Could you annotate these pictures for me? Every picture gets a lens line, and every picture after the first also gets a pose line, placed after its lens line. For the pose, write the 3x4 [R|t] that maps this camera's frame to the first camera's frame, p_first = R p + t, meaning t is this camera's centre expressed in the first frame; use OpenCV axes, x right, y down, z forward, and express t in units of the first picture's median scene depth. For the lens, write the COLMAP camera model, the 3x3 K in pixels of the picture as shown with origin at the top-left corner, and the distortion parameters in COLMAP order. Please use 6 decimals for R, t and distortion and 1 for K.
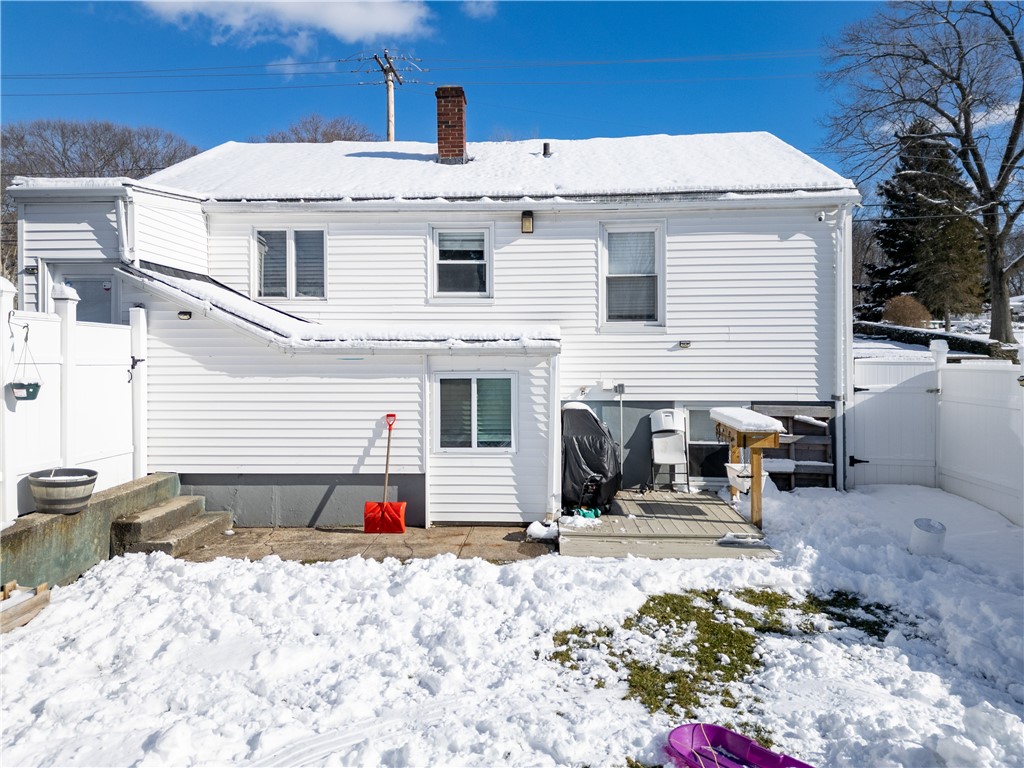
lens RADIAL K [[722.8, 0, 513.3], [0, 722.8, 349.6], [0, 0, 1]] dist [0.072366, -0.047688]
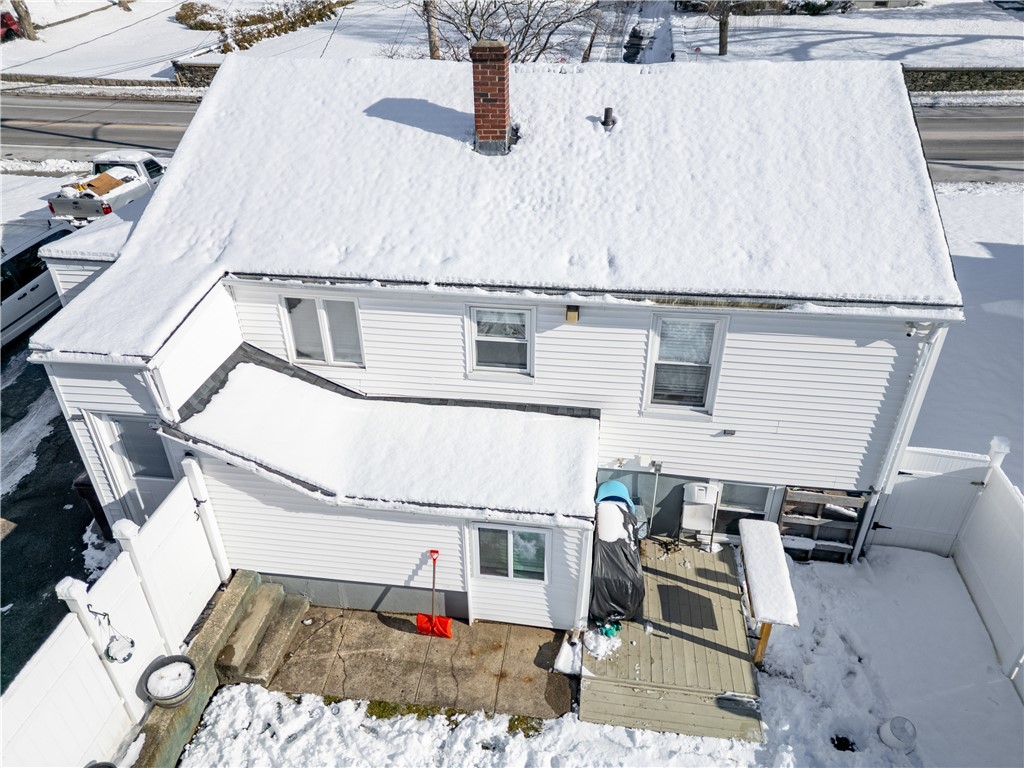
lens RADIAL K [[722.8, 0, 514.7], [0, 722.8, 338.3], [0, 0, 1]] dist [0.072366, -0.047688]
pose [[0.996507, 0.043069, -0.071542, 0.013066], [0.002140, 0.843280, 0.537470, -0.641502], [0.083478, -0.535746, 0.840242, 0.219749]]
